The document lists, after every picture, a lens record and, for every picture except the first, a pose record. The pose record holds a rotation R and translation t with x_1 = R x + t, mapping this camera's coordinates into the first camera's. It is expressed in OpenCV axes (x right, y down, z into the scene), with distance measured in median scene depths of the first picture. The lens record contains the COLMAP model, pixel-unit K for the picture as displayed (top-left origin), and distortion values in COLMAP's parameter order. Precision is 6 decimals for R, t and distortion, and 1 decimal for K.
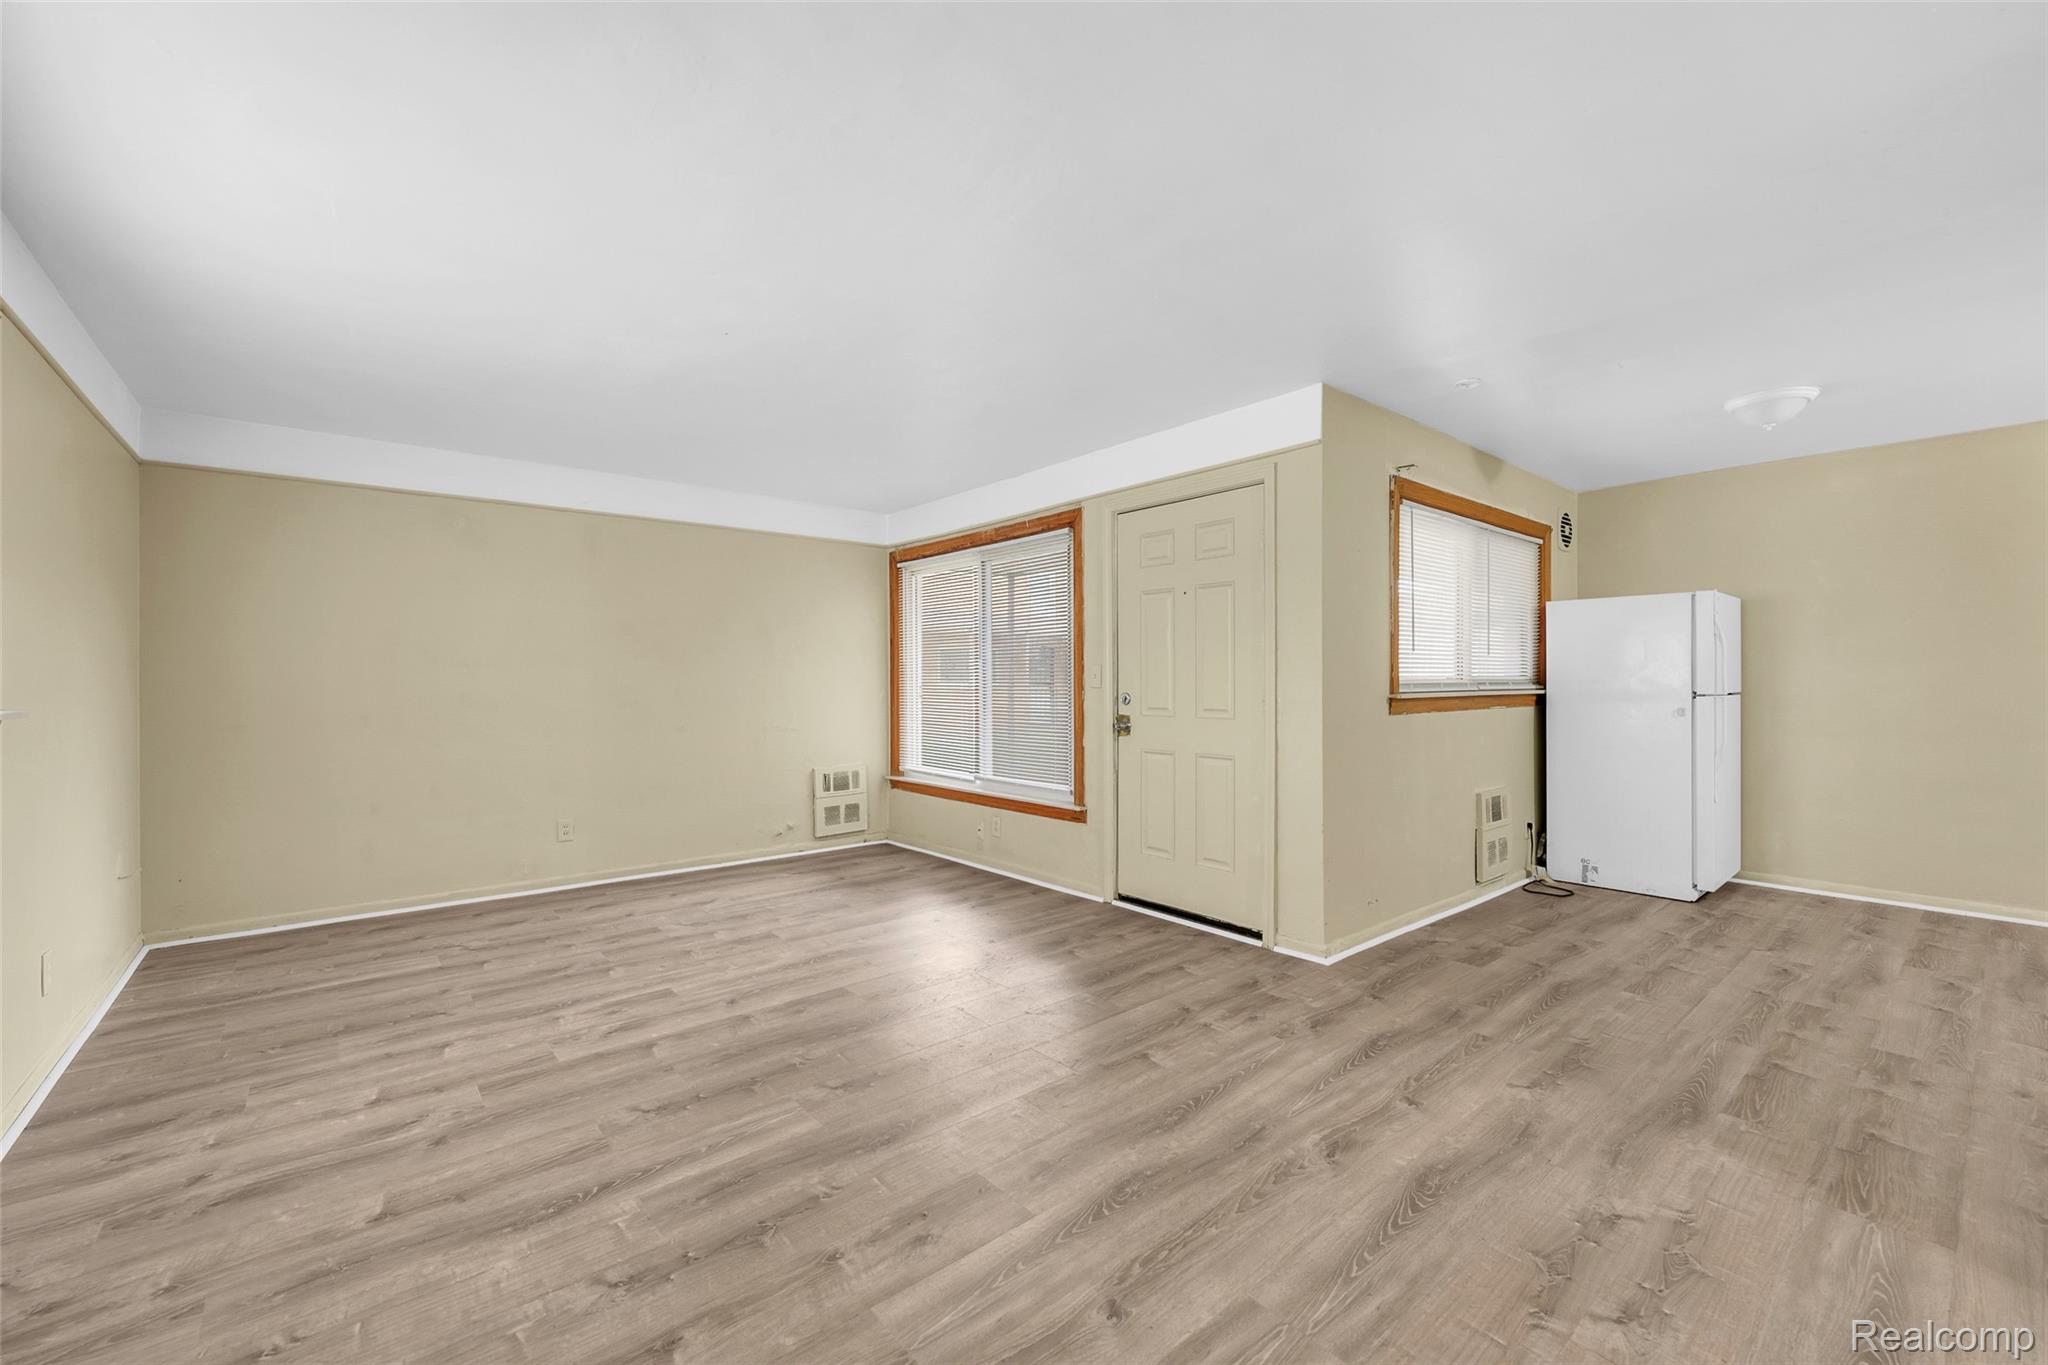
lens RADIAL K [[827.6, 0, 1025.2], [0, 827.6, 675.5], [0, 0, 1]] dist [-0.001075, -0.000020]
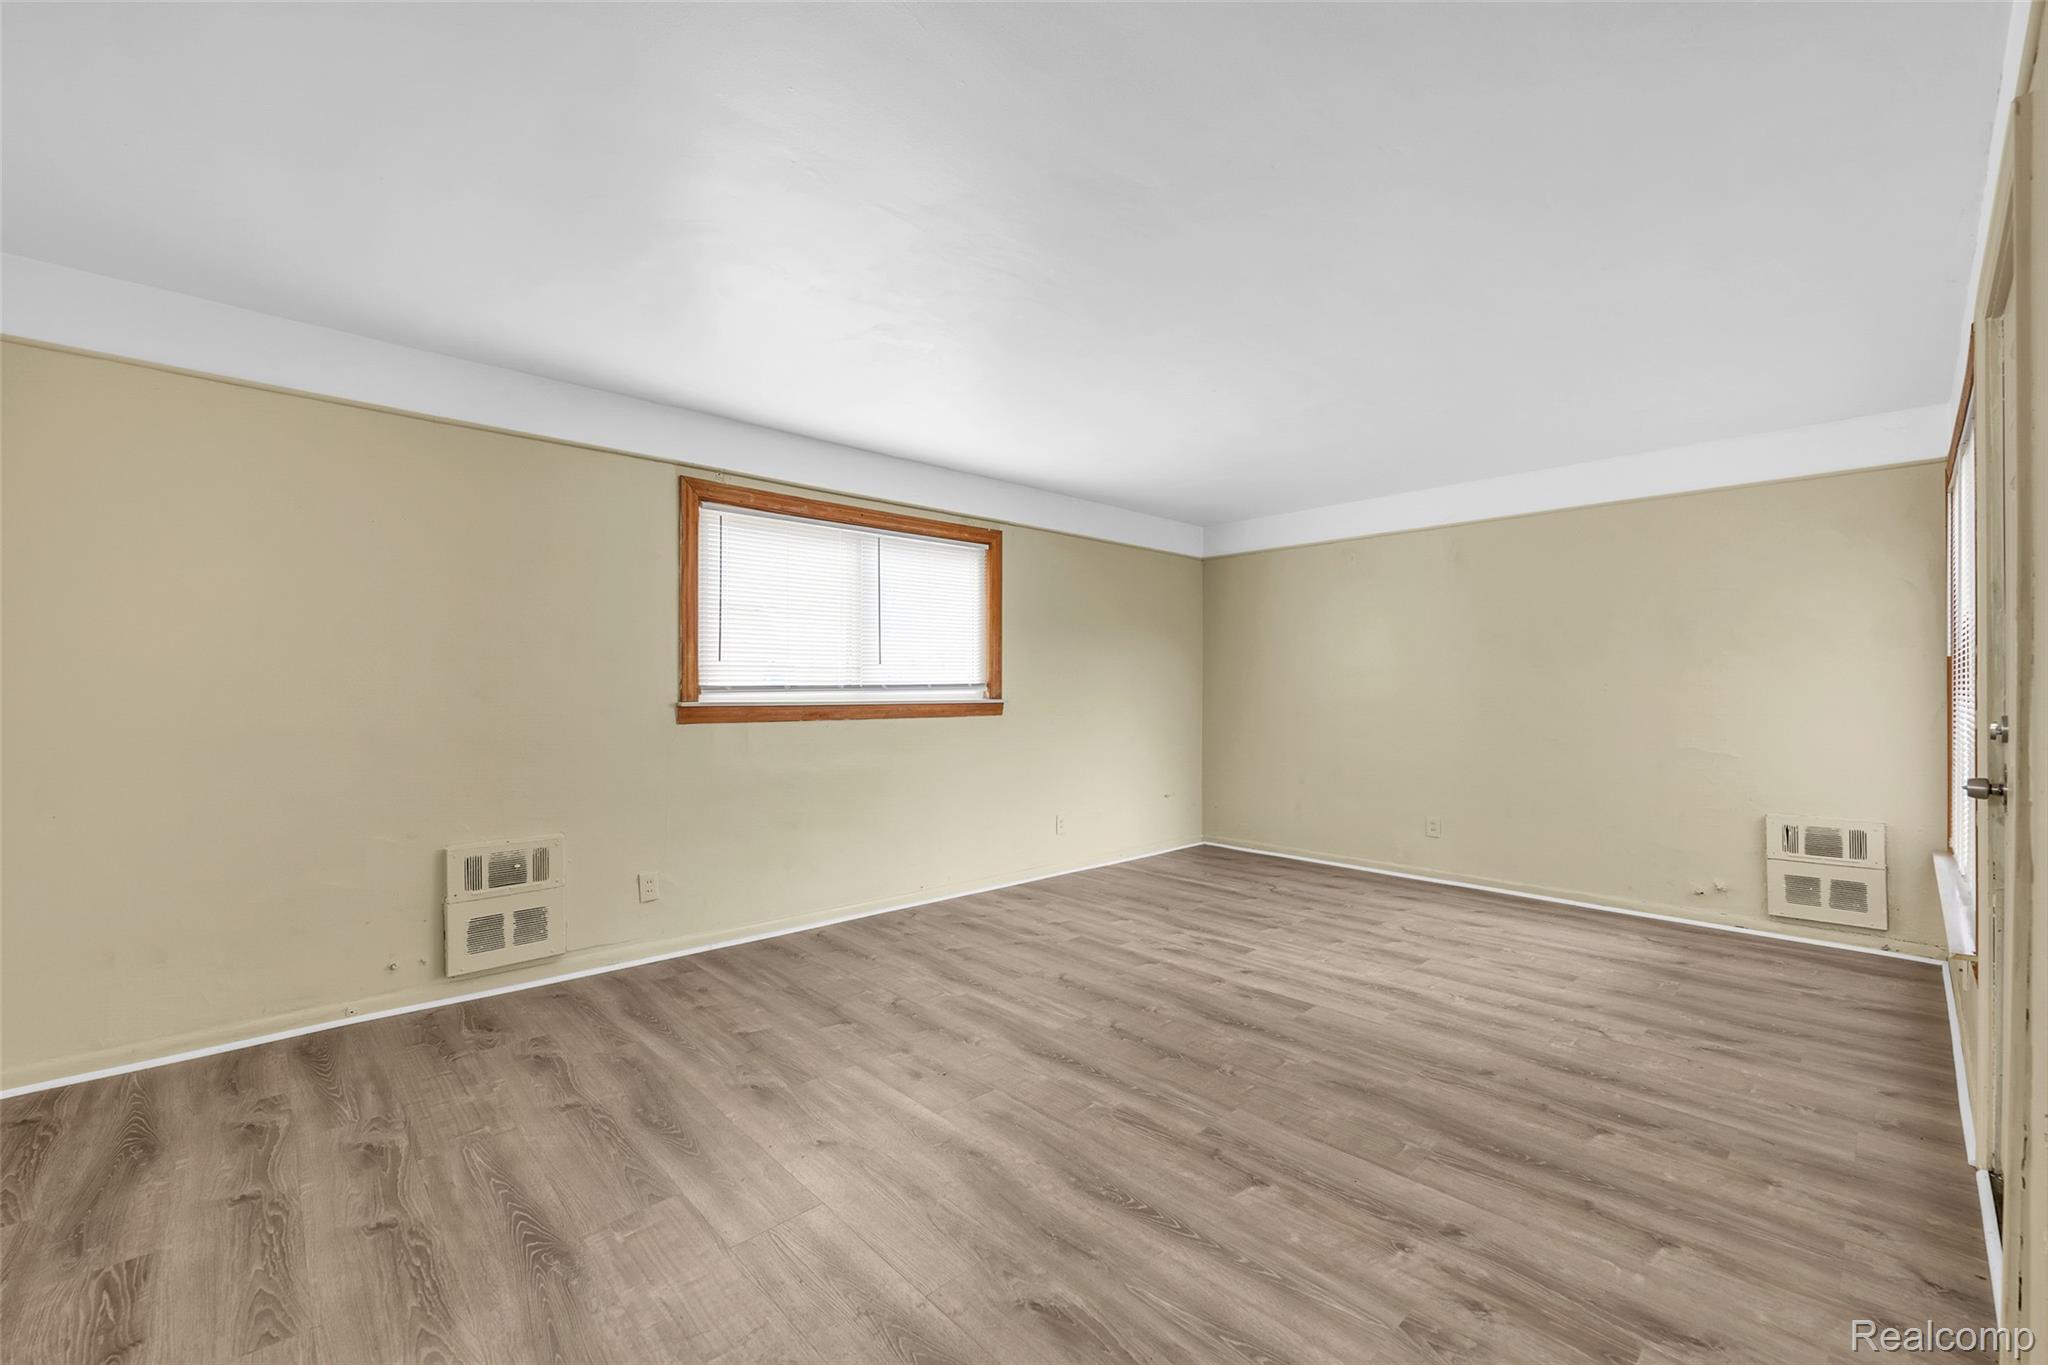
lens RADIAL K [[827.6, 0, 1030.4], [0, 827.6, 693.5], [0, 0, 1]] dist [-0.001075, -0.000020]
pose [[0.056608, 0.008030, -0.998364, 0.530407], [0.006940, 0.999940, 0.008436, -0.000882], [0.998372, -0.007406, 0.056549, 0.444252]]
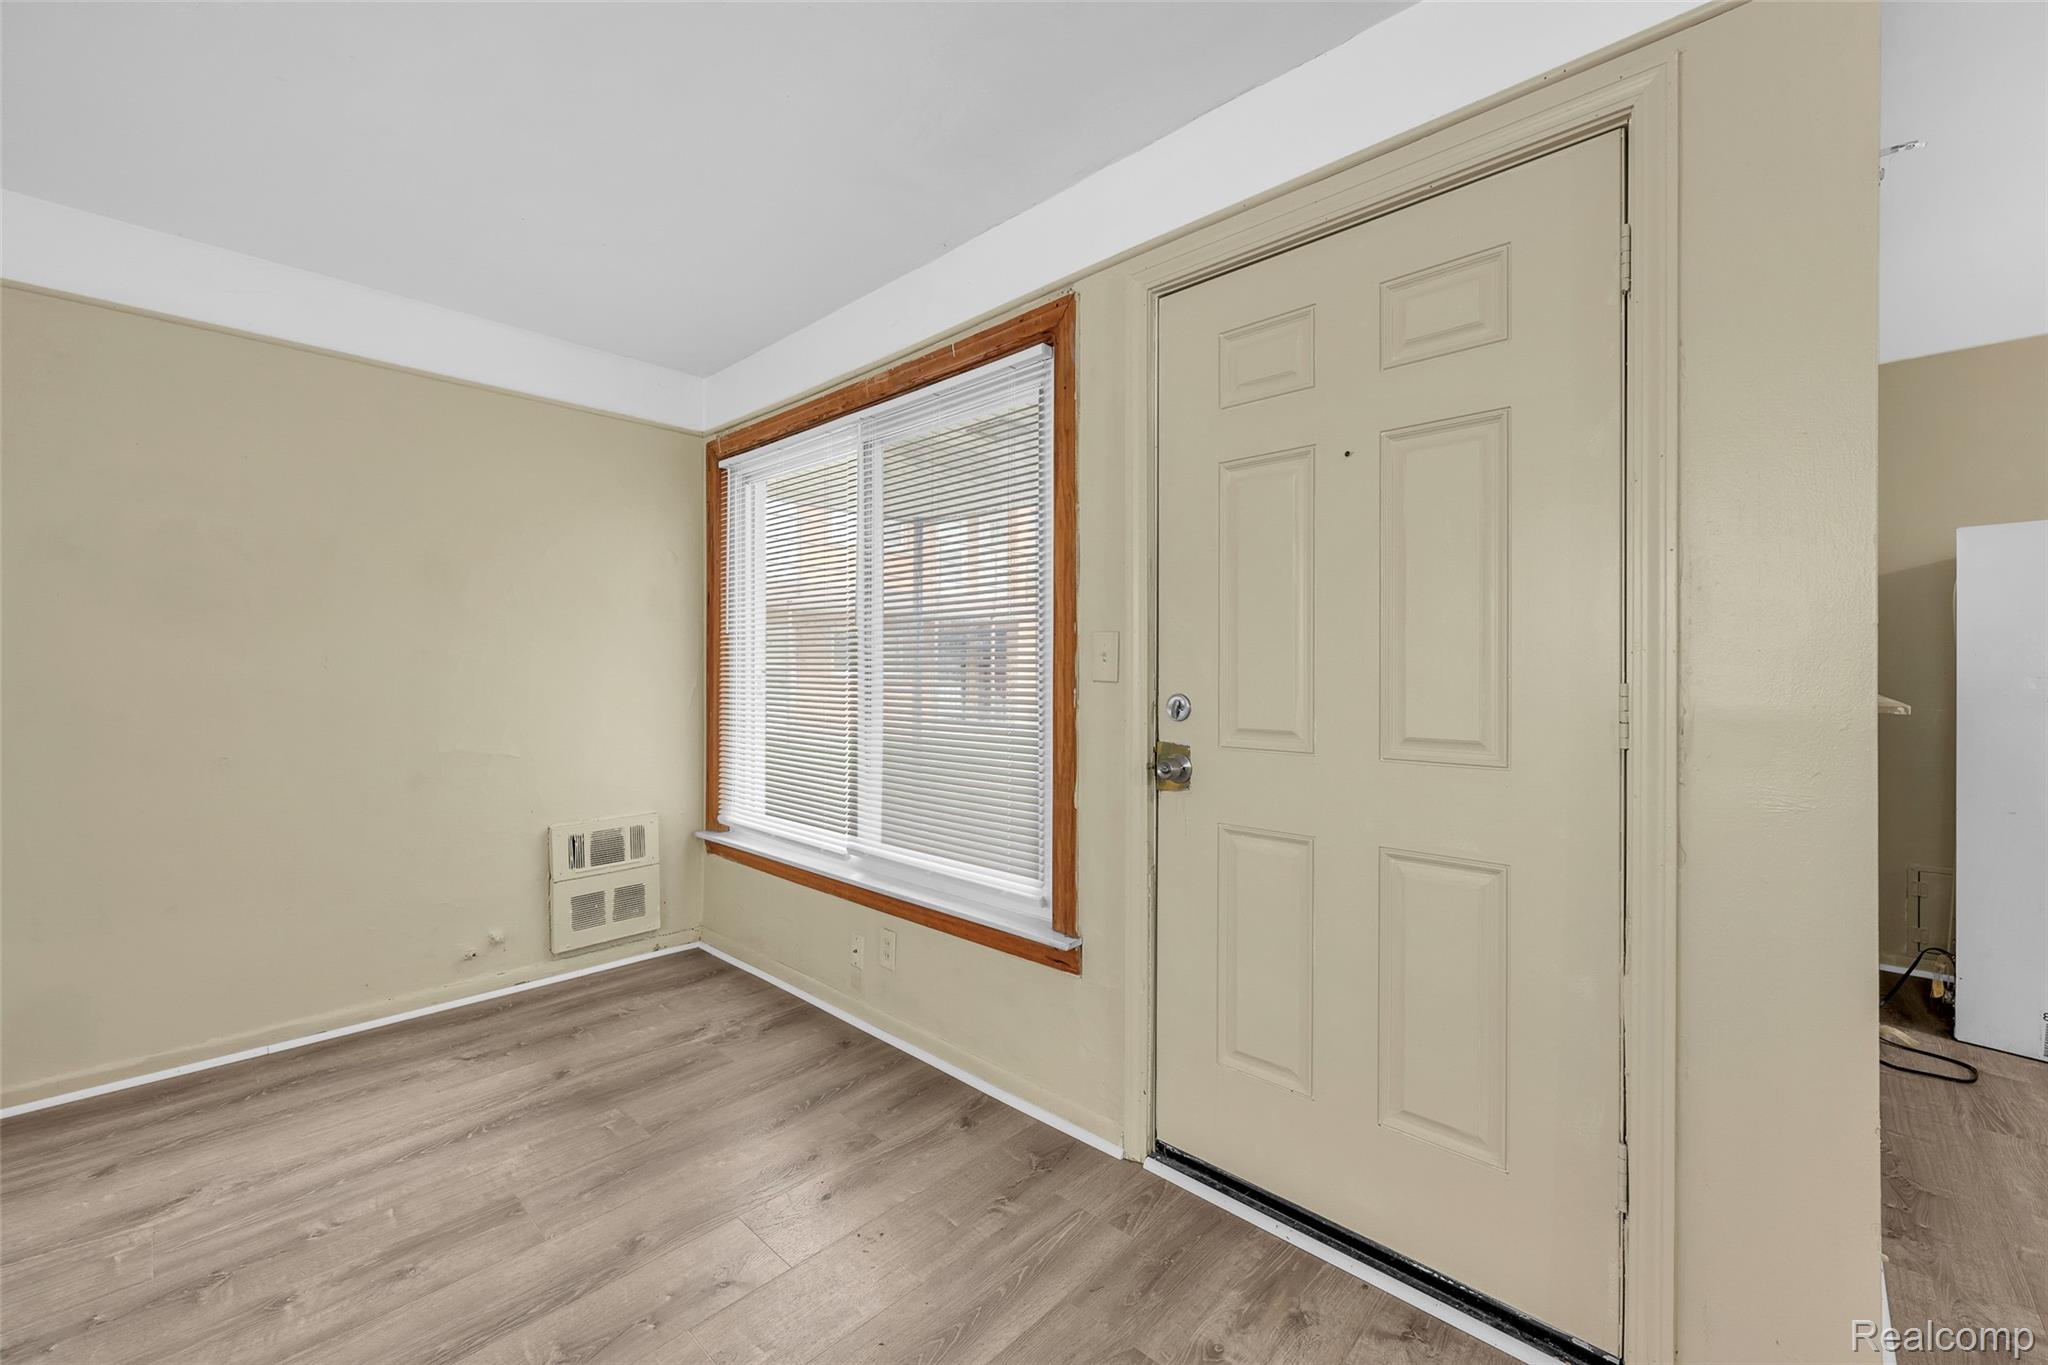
lens RADIAL K [[827.6, 0, 1019.5], [0, 827.6, 675.3], [0, 0, 1]] dist [-0.001075, -0.000020]
pose [[0.994291, 0.006735, 0.106493, -0.011278], [-0.007955, 0.999908, 0.011031, 0.006652], [-0.106409, -0.011815, 0.994252, 0.563678]]
